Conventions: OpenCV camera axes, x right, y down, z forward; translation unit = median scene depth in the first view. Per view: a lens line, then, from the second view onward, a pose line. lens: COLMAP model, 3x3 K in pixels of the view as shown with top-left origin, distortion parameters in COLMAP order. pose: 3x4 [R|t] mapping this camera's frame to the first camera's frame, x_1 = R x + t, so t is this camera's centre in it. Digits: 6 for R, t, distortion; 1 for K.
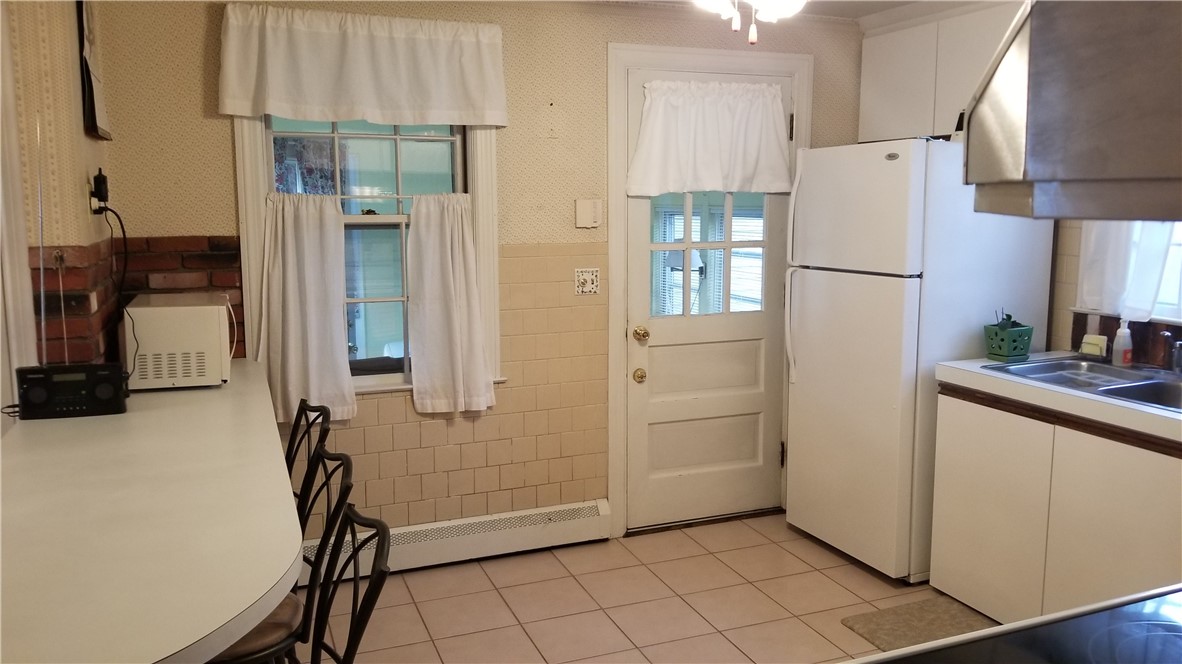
lens RADIAL K [[862.2, 0, 591.0], [0, 862.2, 332.0], [0, 0, 1]] dist [0.004099, 0.001086]
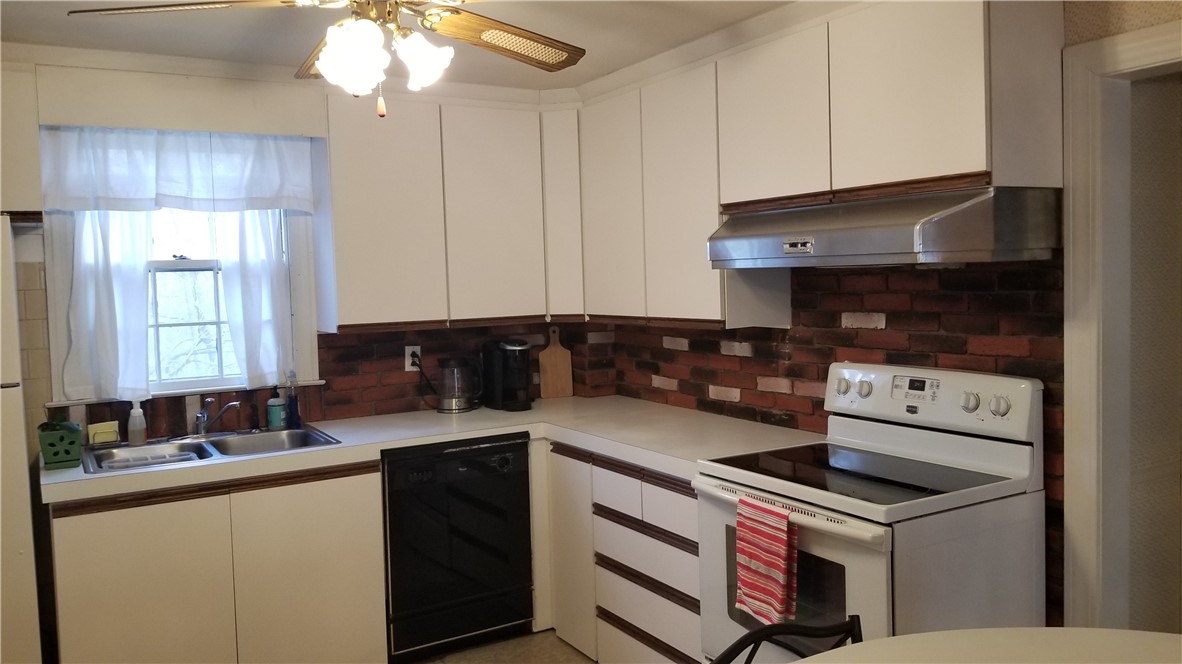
lens RADIAL K [[896.9, 0, 591.0], [0, 896.9, 332.0], [0, 0, 1]] dist [0.000238, -0.001763]
pose [[-0.160870, -0.045307, 0.985935, -0.521317], [0.180680, 0.980713, 0.074548, -0.076056], [-0.970297, 0.190132, -0.149581, 0.619065]]
